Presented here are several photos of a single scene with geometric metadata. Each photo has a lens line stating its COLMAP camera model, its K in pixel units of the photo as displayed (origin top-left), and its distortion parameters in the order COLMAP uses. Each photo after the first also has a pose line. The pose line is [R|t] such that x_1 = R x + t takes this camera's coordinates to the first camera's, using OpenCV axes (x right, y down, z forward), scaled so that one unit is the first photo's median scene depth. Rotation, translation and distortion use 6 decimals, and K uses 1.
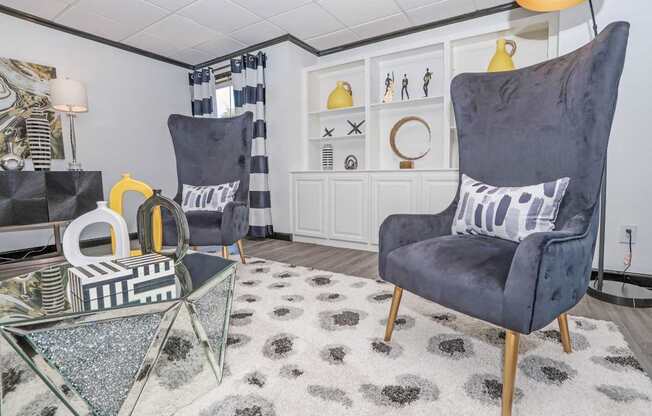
lens RADIAL K [[314.7, 0, 326.0], [0, 314.7, 208.0], [0, 0, 1]] dist [-0.065237, 0.026358]
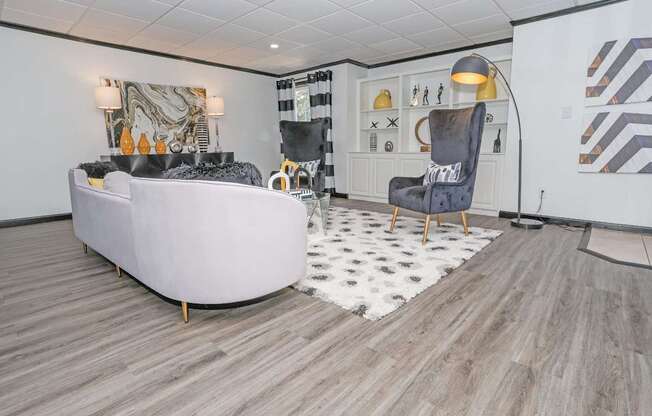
lens RADIAL K [[337.9, 0, 326.0], [0, 337.9, 208.0], [0, 0, 1]] dist [-0.062087, 0.029182]
pose [[0.987824, 0.027644, -0.153100, 0.039025], [-0.015967, 0.996905, 0.076981, 0.027877], [0.154754, -0.073599, 0.985208, -0.641130]]
